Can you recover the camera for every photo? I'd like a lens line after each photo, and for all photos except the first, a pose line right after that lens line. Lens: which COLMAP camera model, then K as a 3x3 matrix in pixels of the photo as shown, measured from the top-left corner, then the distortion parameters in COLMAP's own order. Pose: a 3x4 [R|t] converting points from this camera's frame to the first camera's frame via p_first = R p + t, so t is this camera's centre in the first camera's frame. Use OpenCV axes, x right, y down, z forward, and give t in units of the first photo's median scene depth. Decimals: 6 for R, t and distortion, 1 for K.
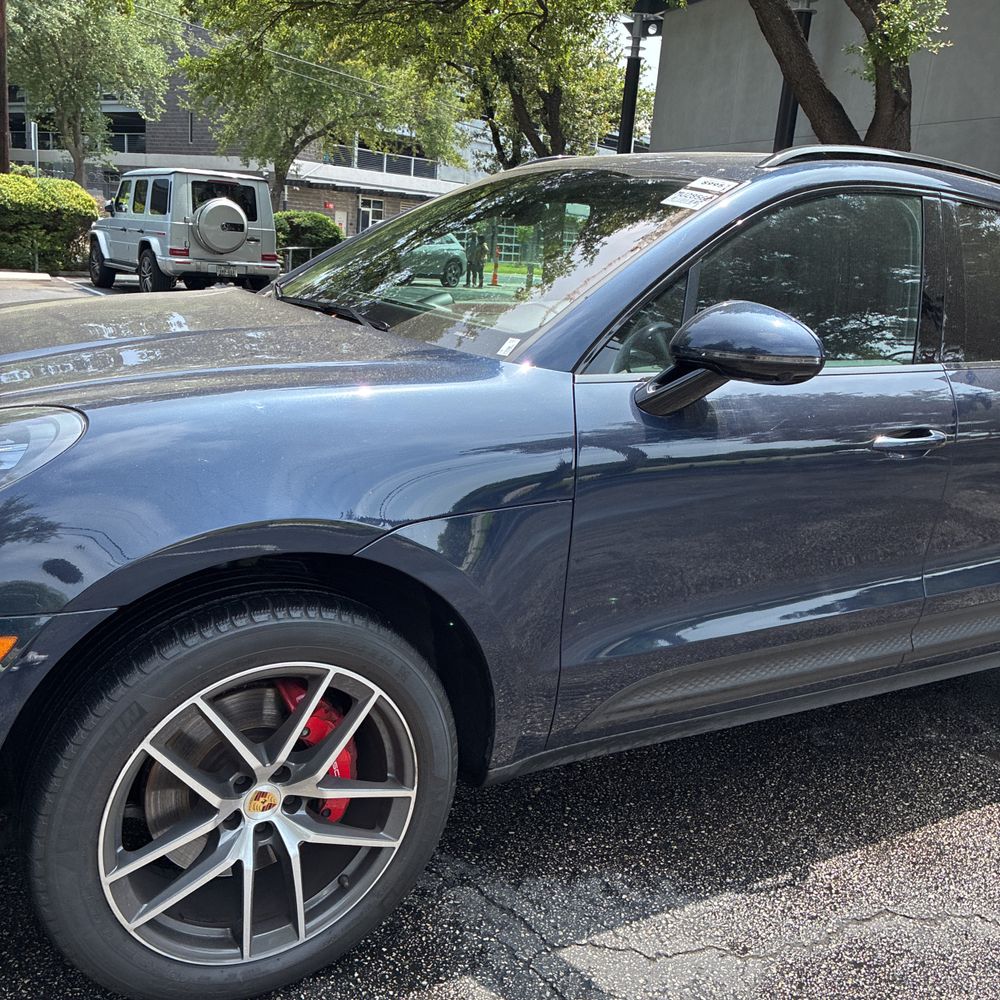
lens RADIAL K [[1003.9, 0, 485.5], [0, 1003.9, 498.0], [0, 0, 1]] dist [0.016126, -0.001868]
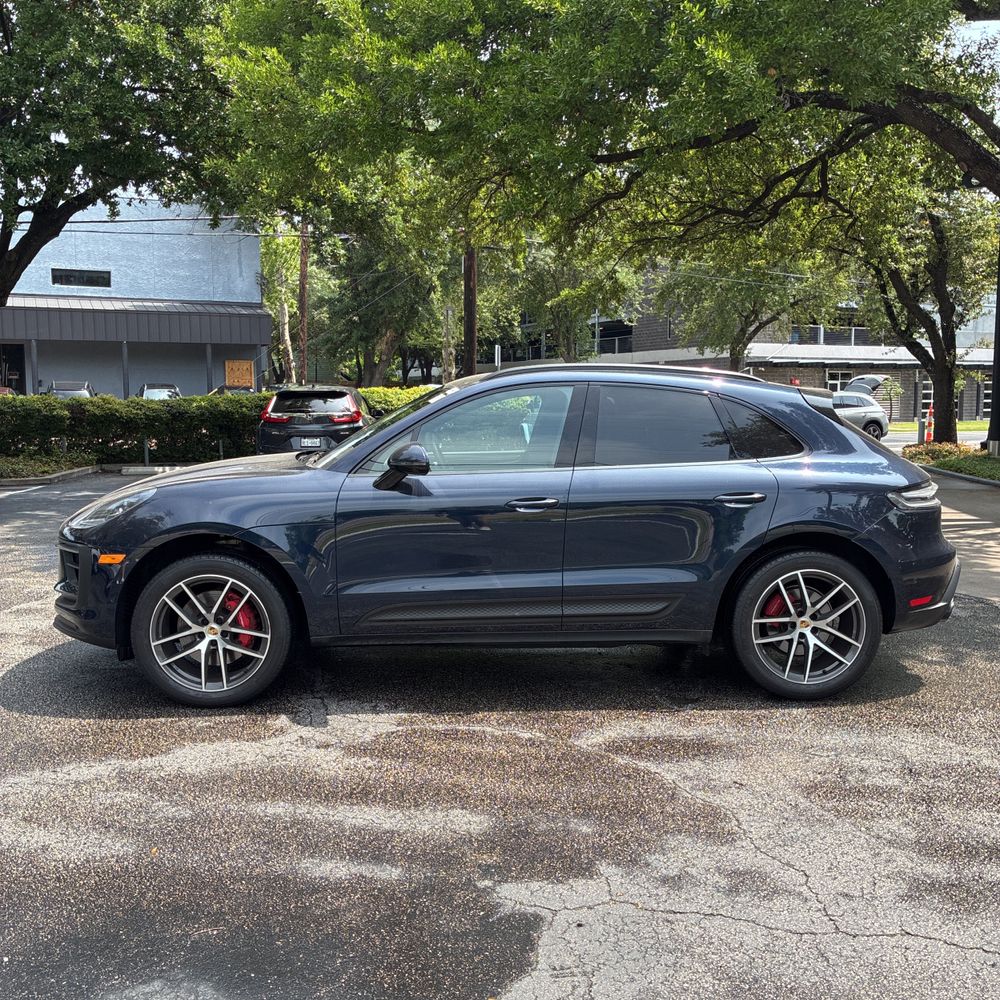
lens RADIAL K [[1015.2, 0, 506.5], [0, 1015.2, 495.9], [0, 0, 1]] dist [0.011755, 0.008269]
pose [[0.887730, -0.037121, -0.458866, 1.642354], [-0.043850, 0.985394, -0.164550, 0.335974], [0.458272, 0.166197, 0.873135, -1.023068]]
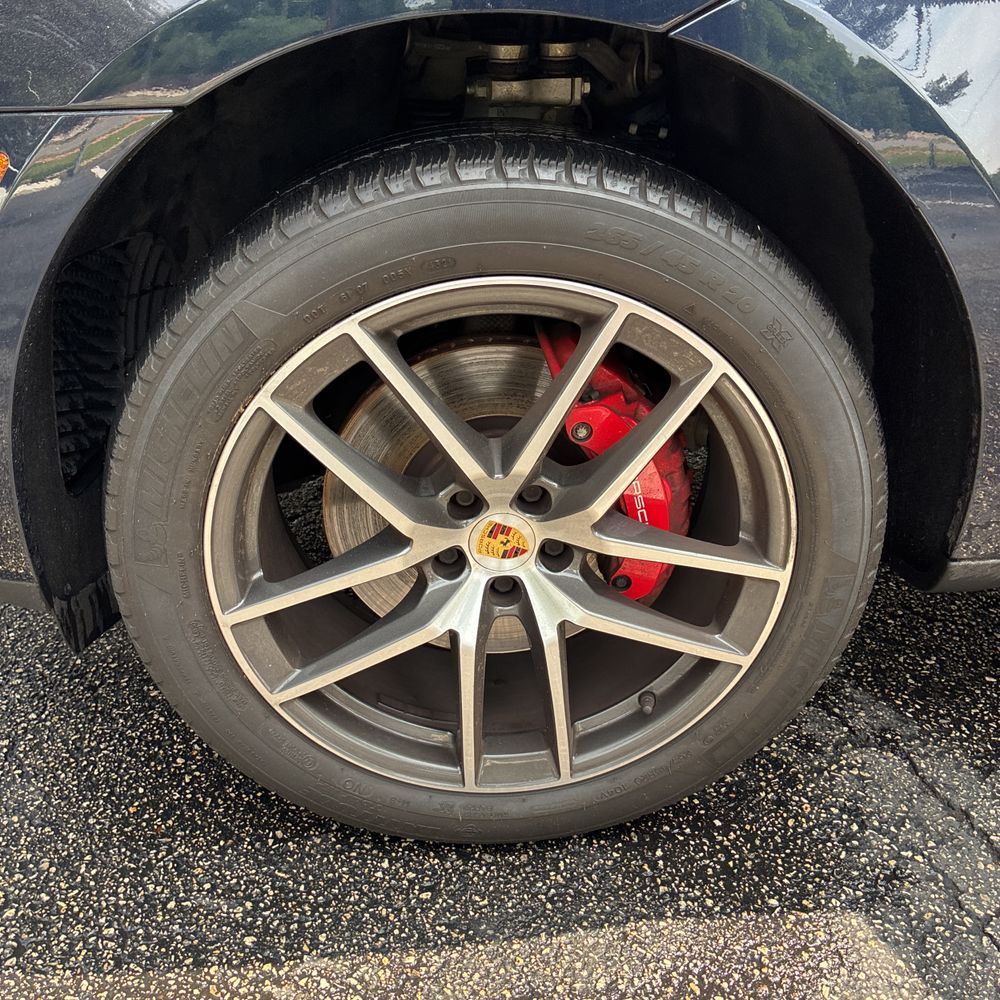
lens RADIAL K [[1022.7, 0, 503.0], [0, 1022.7, 486.1], [0, 0, 1]] dist [0.016281, -0.000424]
pose [[0.889812, 0.131042, -0.437106, 0.025032], [-0.041450, 0.977131, 0.208560, 0.141196], [0.454440, -0.167461, 0.874895, 0.468985]]
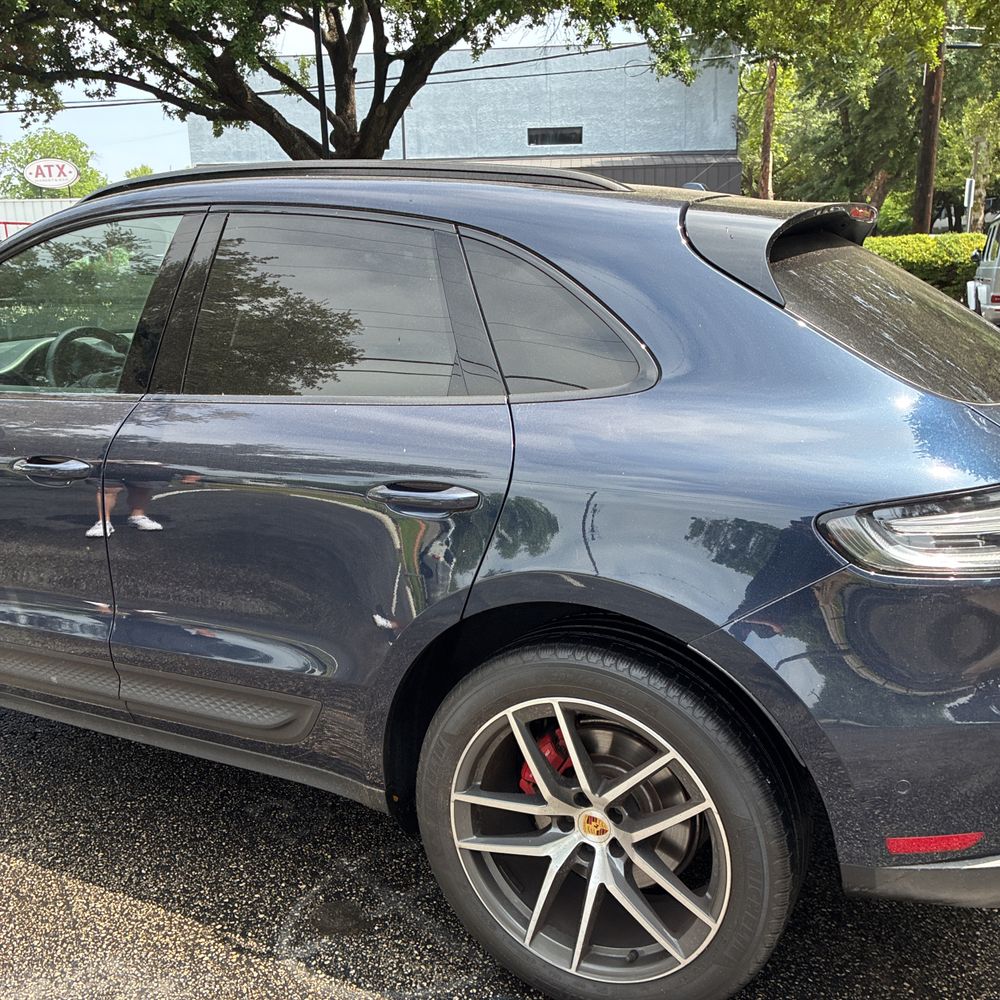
lens RADIAL K [[1006.8, 0, 509.1], [0, 1006.8, 512.5], [0, 0, 1]] dist [0.021127, 0.010816]
pose [[0.547096, 0.111577, -0.829600, 1.873176], [-0.147620, 0.988404, 0.035584, -0.143568], [0.823950, 0.102997, 0.557223, 1.024361]]
